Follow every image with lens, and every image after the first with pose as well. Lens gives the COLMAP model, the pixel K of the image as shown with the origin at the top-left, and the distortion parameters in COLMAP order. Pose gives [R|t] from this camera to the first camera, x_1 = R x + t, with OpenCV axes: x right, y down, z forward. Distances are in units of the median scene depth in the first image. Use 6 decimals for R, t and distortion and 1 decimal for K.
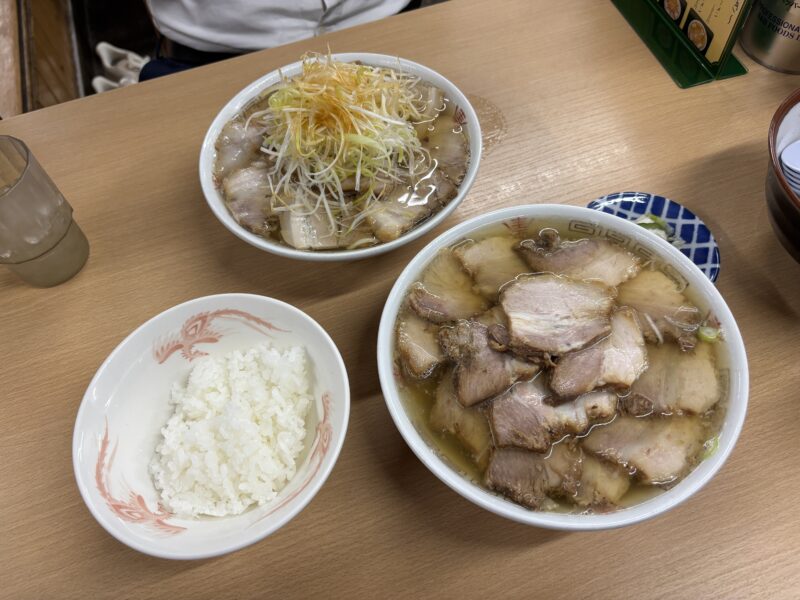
lens RADIAL K [[605.6, 0, 411.0], [0, 605.6, 299.0], [0, 0, 1]] dist [0.056478, -0.058729]
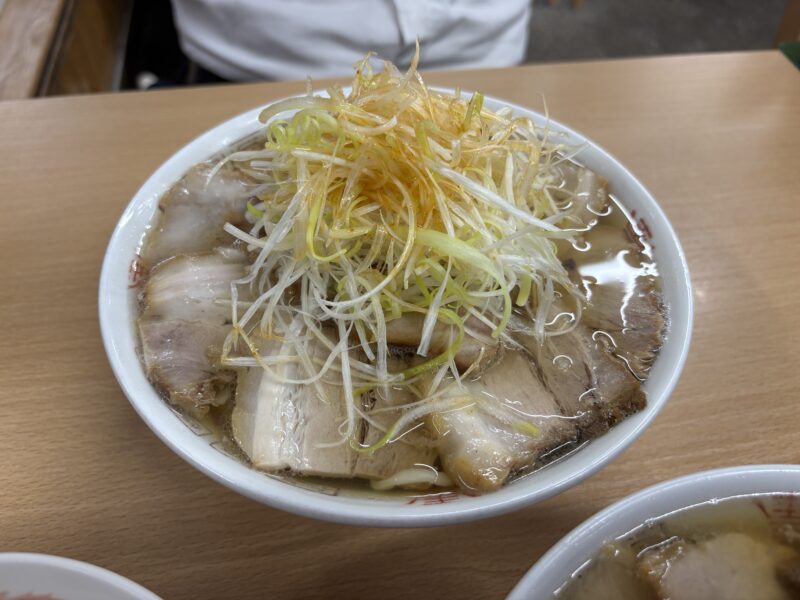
lens RADIAL K [[605.6, 0, 411.0], [0, 605.6, 299.0], [0, 0, 1]] dist [0.056478, -0.058729]
pose [[0.982447, 0.182118, -0.040394, -0.086012], [-0.186008, 0.972782, -0.138187, -0.157608], [0.014128, 0.143275, 0.989582, 0.565988]]
